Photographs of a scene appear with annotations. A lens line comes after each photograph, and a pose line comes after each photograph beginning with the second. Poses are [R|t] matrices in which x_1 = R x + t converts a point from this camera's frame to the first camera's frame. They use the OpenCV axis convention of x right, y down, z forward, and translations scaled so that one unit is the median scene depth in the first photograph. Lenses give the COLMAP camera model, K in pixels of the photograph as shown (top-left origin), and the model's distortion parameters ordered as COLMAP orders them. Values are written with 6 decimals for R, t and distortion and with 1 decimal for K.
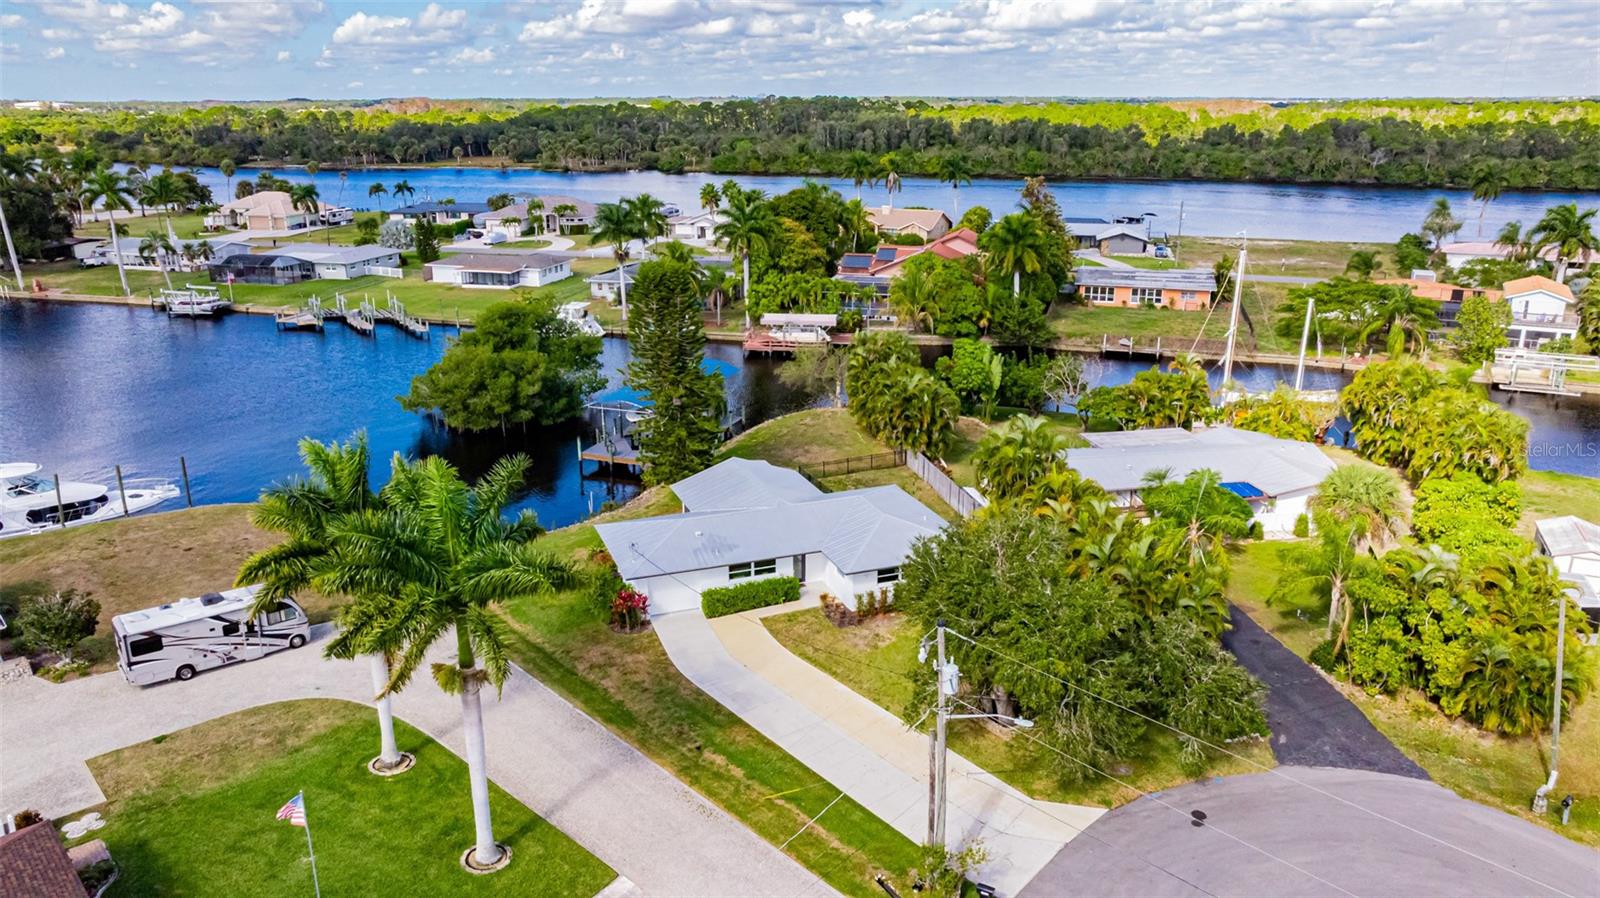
lens RADIAL K [[1145.1, 0, 850.7], [0, 1145.1, 449.5], [0, 0, 1]] dist [-0.043723, 0.037278]
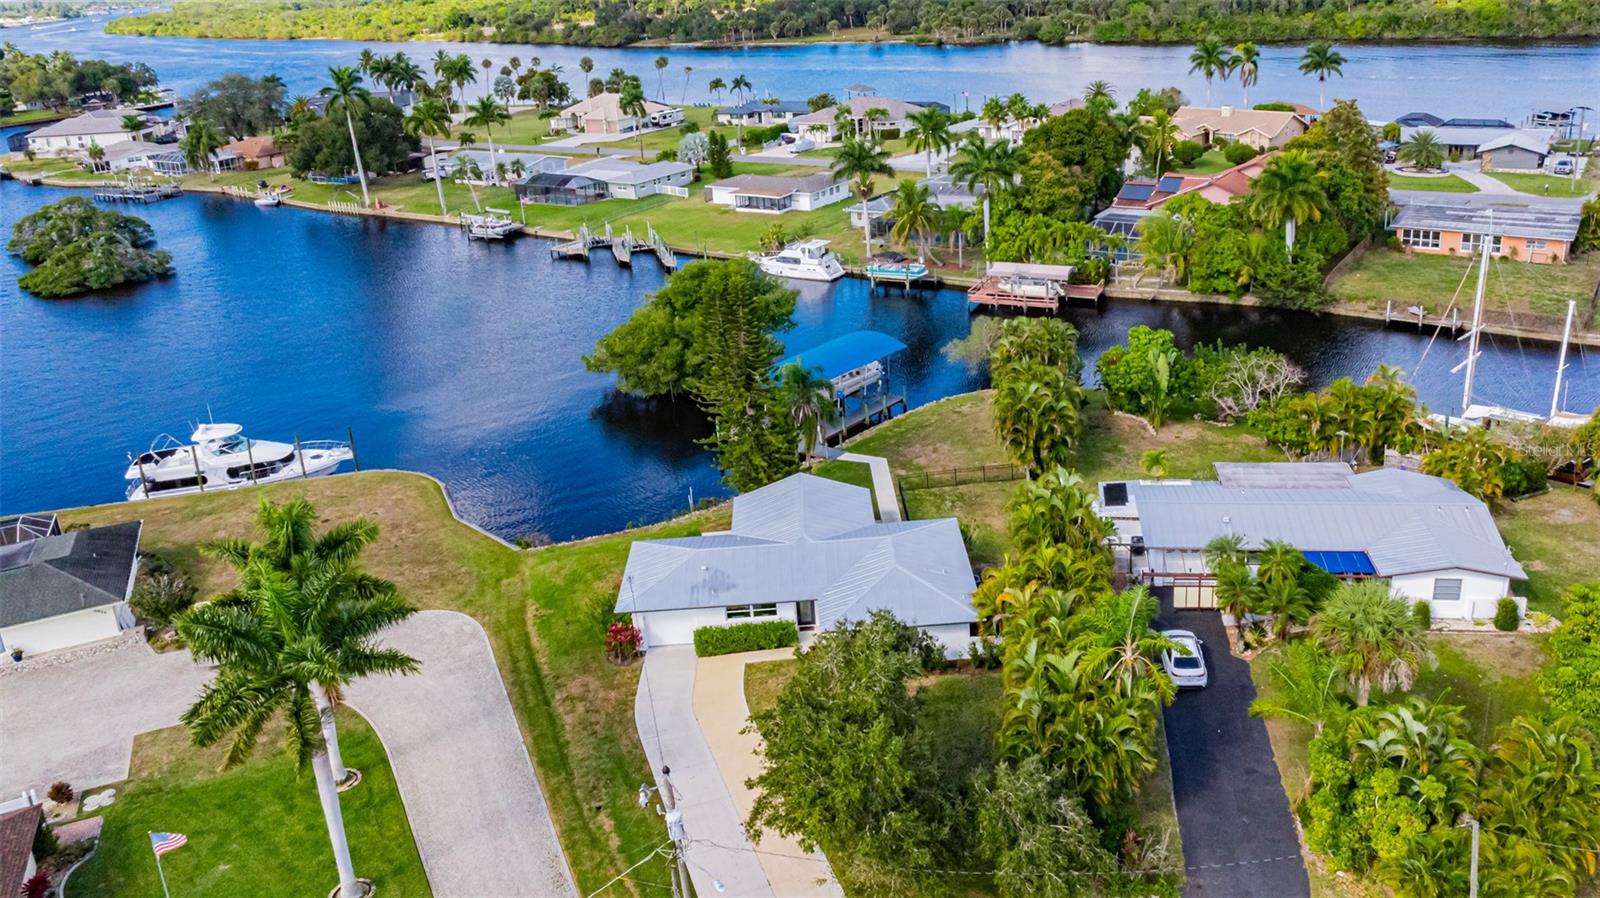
lens RADIAL K [[1230.0, 0, 872.7], [0, 1230.0, 448.3], [0, 0, 1]] dist [-0.009453, -0.005012]
pose [[0.945123, 0.077107, -0.317486, 0.136285], [-0.045772, 0.993417, 0.105012, -0.060326], [0.323493, -0.084717, 0.942431, 0.019038]]
